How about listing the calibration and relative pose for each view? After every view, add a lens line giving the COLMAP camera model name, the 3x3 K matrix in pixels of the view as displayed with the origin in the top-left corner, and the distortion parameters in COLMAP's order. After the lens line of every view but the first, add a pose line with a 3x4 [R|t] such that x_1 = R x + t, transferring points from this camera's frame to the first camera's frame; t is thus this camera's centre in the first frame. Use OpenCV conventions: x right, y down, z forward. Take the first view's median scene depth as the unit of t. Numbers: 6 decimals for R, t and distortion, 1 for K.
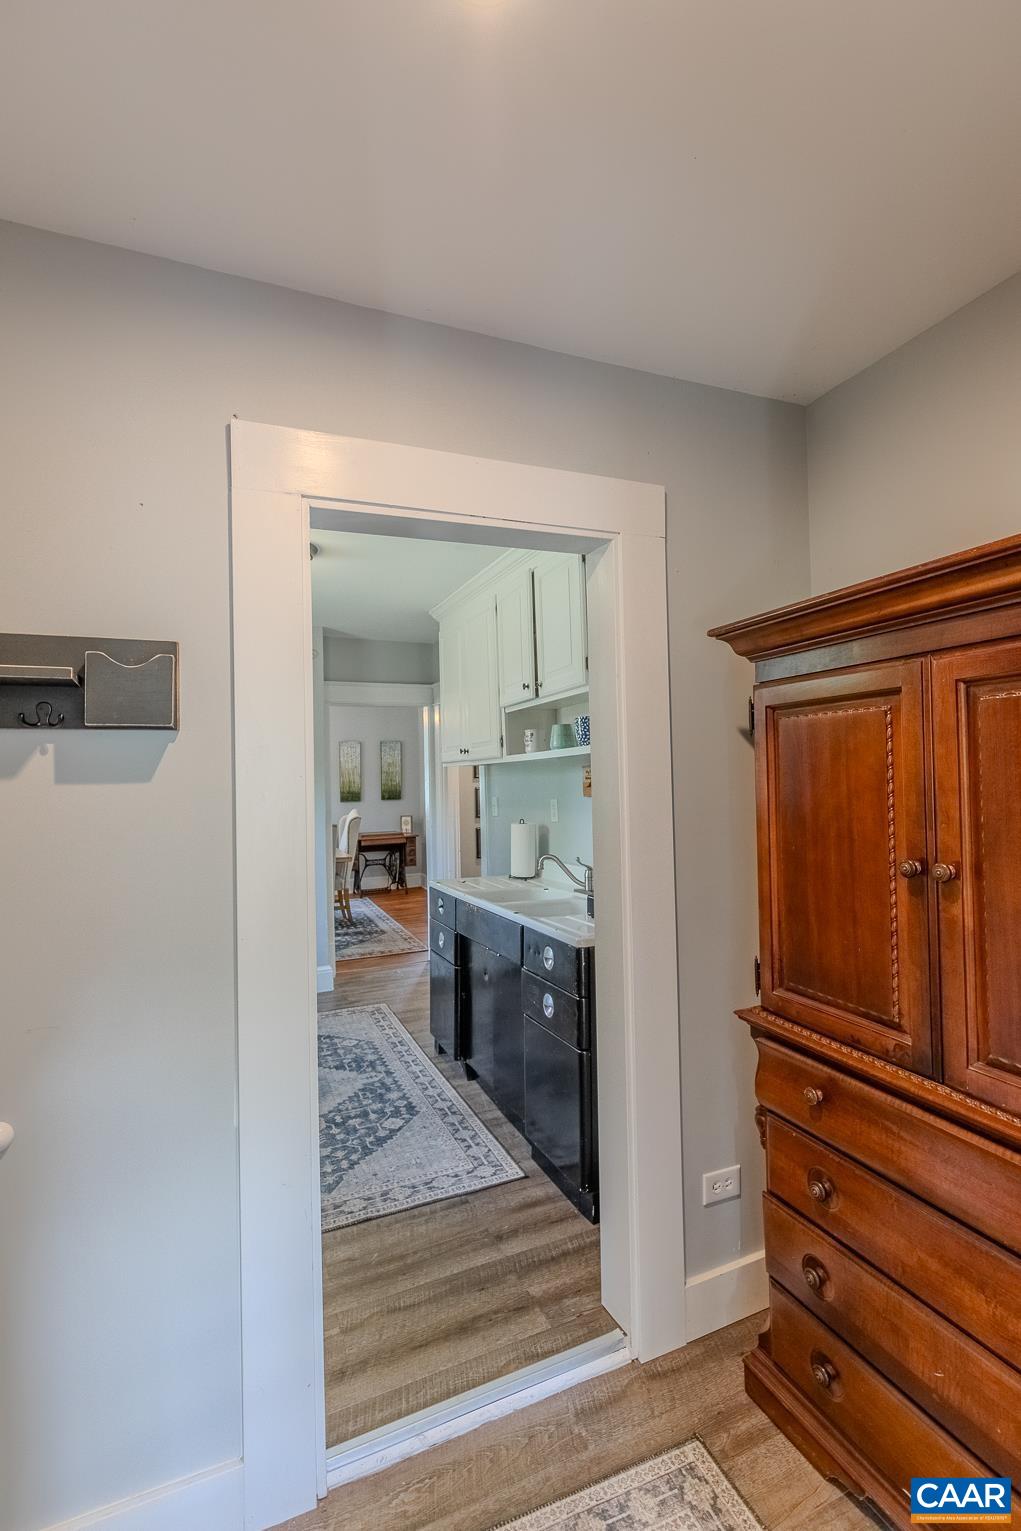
lens RADIAL K [[707.6, 0, 507.1], [0, 707.6, 771.1], [0, 0, 1]] dist [0.002740, 0.000632]
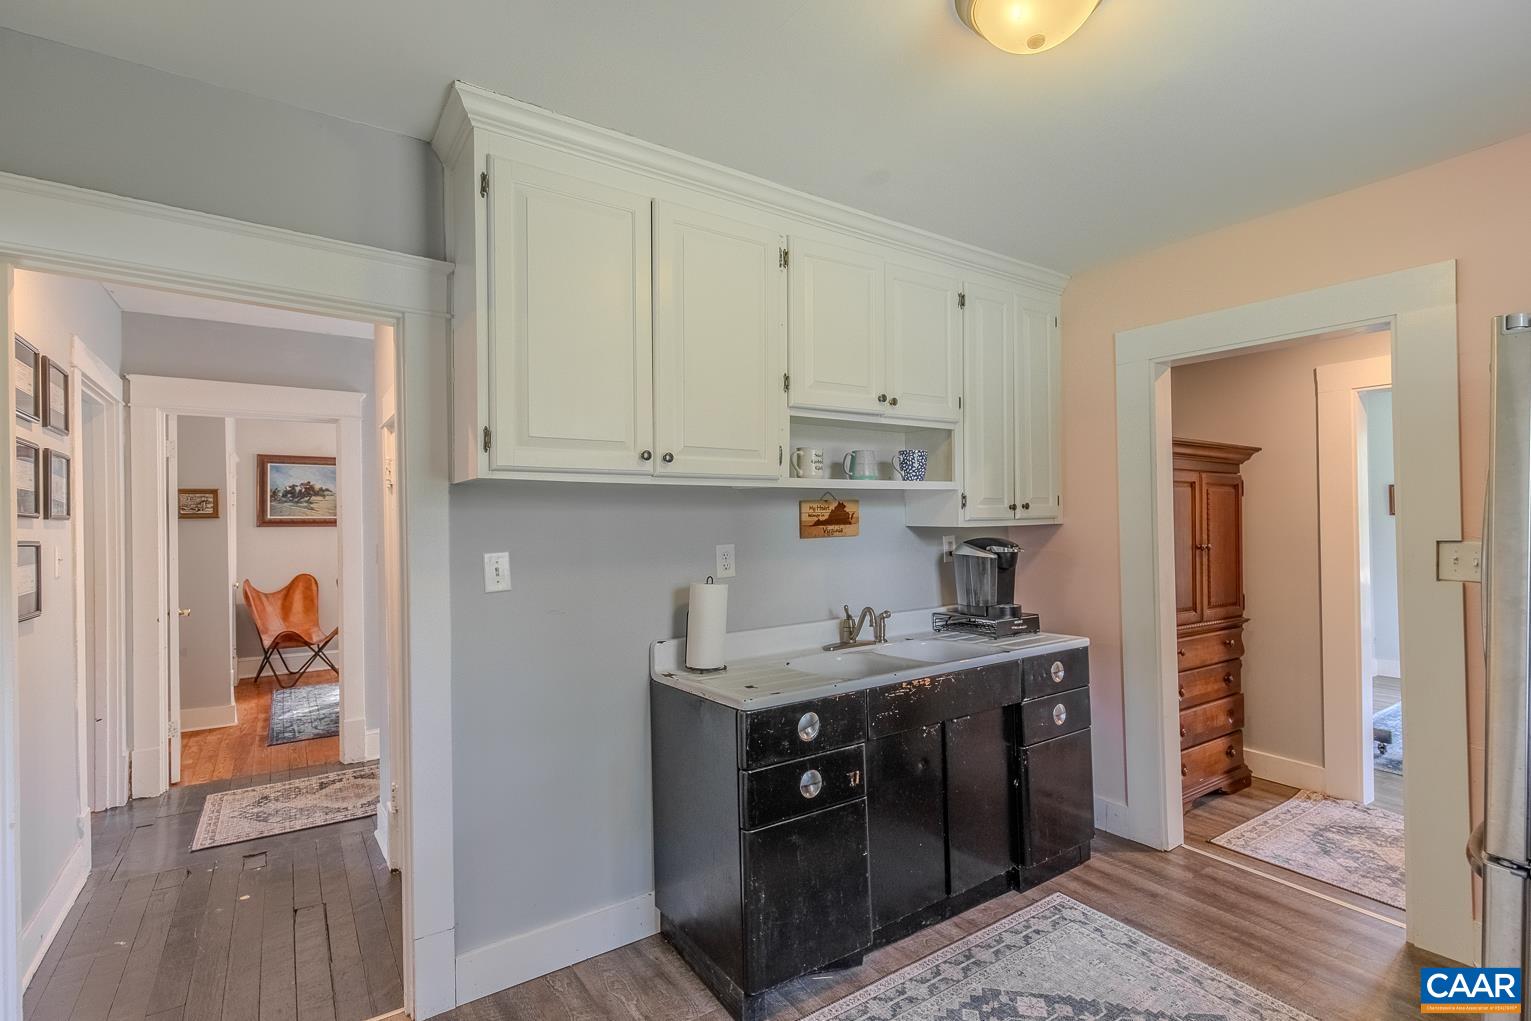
lens RADIAL K [[705.7, 0, 764.6], [0, 705.7, 522.9], [0, 0, 1]] dist [0.006518, -0.004888]
pose [[-0.184635, 0.040082, 0.981989, -0.795298], [0.005995, 0.999195, -0.039657, 0.058400], [-0.982789, -0.001435, -0.184727, 1.372153]]
